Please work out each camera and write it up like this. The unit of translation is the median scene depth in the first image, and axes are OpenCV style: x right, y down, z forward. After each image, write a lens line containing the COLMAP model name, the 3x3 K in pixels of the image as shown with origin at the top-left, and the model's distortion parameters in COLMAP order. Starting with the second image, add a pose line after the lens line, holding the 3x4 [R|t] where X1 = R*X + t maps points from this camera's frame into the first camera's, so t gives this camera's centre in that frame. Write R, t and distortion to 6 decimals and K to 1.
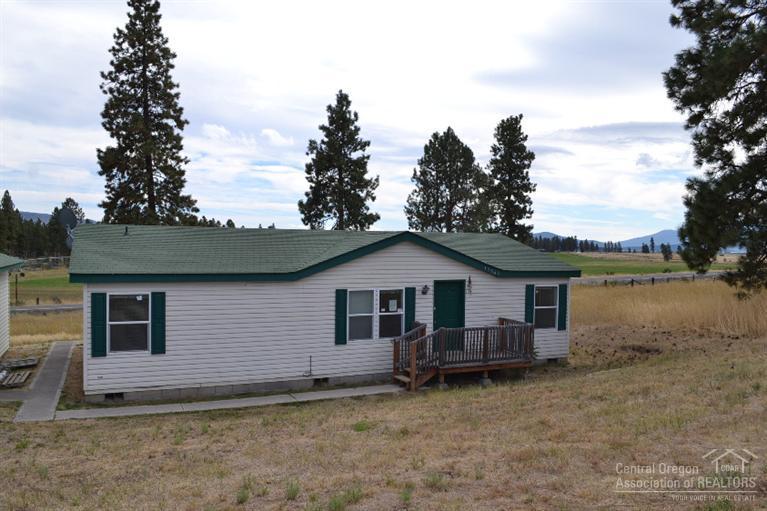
lens RADIAL K [[613.0, 0, 383.5], [0, 613.0, 255.5], [0, 0, 1]] dist [-0.075738, -0.002009]
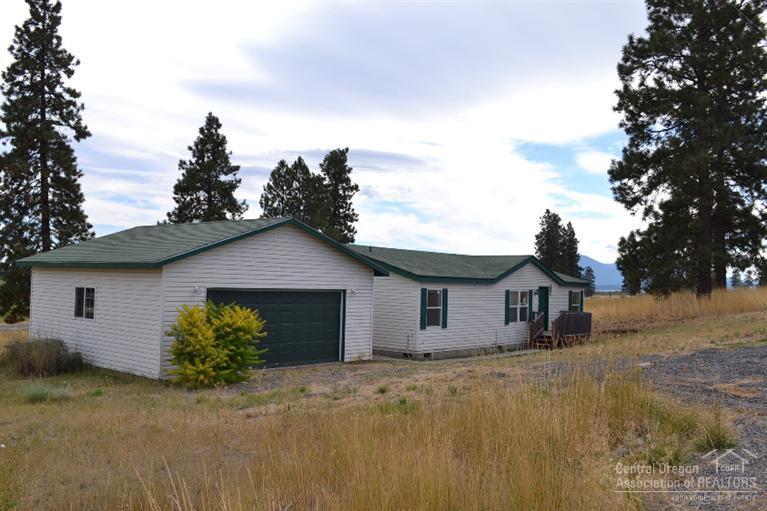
lens RADIAL K [[685.9, 0, 383.5], [0, 685.9, 255.5], [0, 0, 1]] dist [0.004099, -0.141763]
pose [[0.905378, 0.028136, 0.423674, -0.362062], [-0.008818, 0.998833, -0.047486, 0.017002], [-0.424515, 0.039257, 0.904569, -0.157326]]
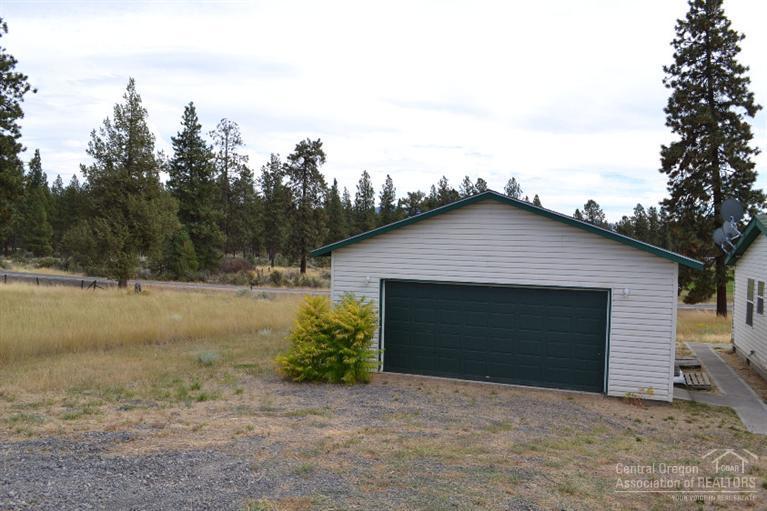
lens RADIAL K [[613.0, 0, 383.5], [0, 613.0, 255.5], [0, 0, 1]] dist [-0.075738, -0.002009]
pose [[0.703200, 0.022348, -0.710641, -0.091242], [-0.023885, 0.999684, 0.007803, 0.004638], [0.710591, 0.011487, 0.703512, -0.007516]]
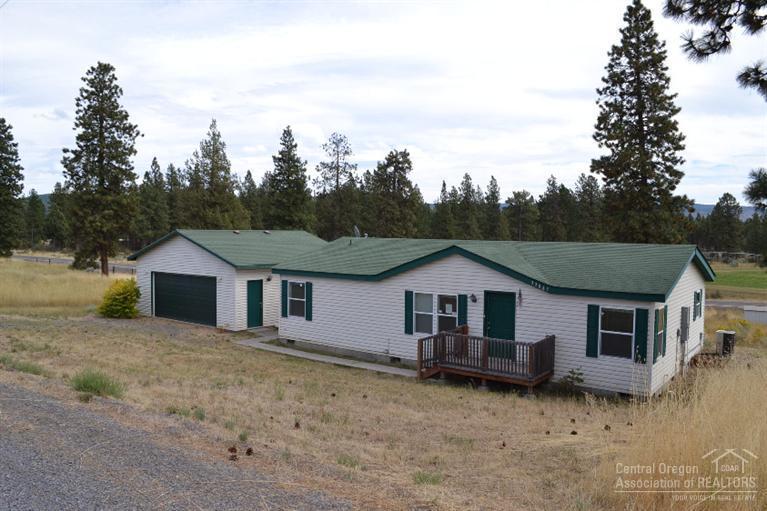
lens RADIAL K [[619.8, 0, 365.5], [0, 619.8, 233.4], [0, 0, 1]] dist [-0.070875, -0.001930]
pose [[0.456091, -0.004200, -0.889923, 0.333860], [-0.019776, 0.999694, -0.014853, -0.014015], [0.889714, 0.024373, 0.455868, 0.105893]]
